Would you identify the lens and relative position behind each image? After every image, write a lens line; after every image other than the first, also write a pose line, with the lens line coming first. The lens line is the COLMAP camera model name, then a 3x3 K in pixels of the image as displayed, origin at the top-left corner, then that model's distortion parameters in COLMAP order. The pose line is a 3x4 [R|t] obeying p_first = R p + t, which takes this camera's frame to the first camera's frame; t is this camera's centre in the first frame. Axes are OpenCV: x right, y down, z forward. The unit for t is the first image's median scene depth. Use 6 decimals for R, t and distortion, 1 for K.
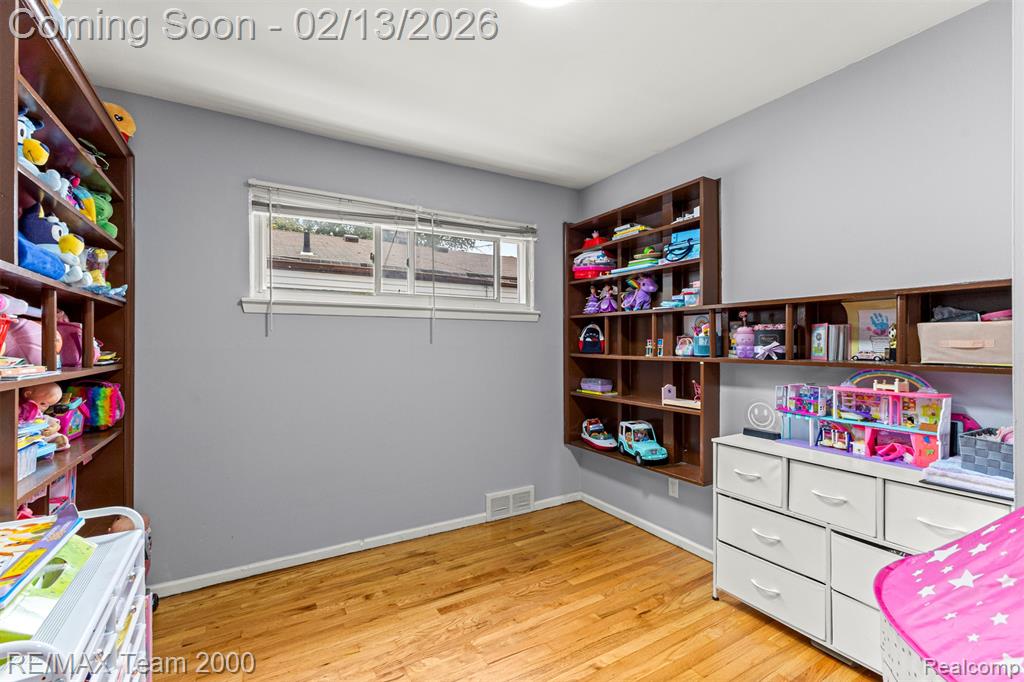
lens RADIAL K [[456.1, 0, 512.6], [0, 456.1, 342.2], [0, 0, 1]] dist [0.013554, -0.001154]
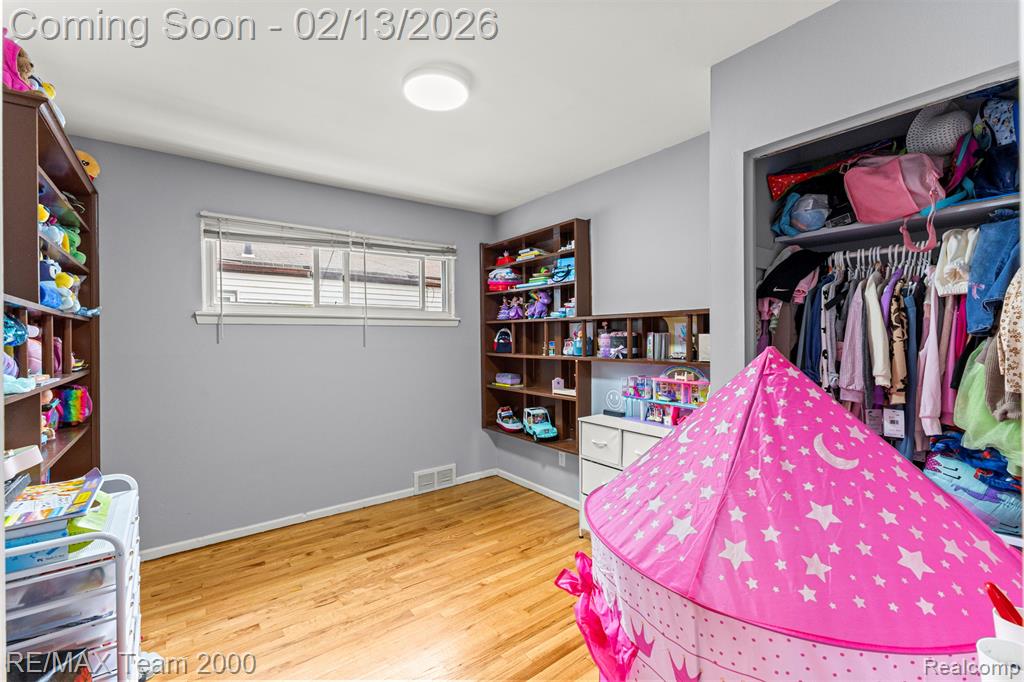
lens RADIAL K [[440.4, 0, 513.3], [0, 440.4, 338.4], [0, 0, 1]] dist [0.009758, -0.001011]
pose [[0.992837, -0.007572, 0.119234, 0.089068], [0.007115, 0.999966, 0.004256, -0.026935], [-0.119263, -0.003377, 0.992857, -0.237697]]
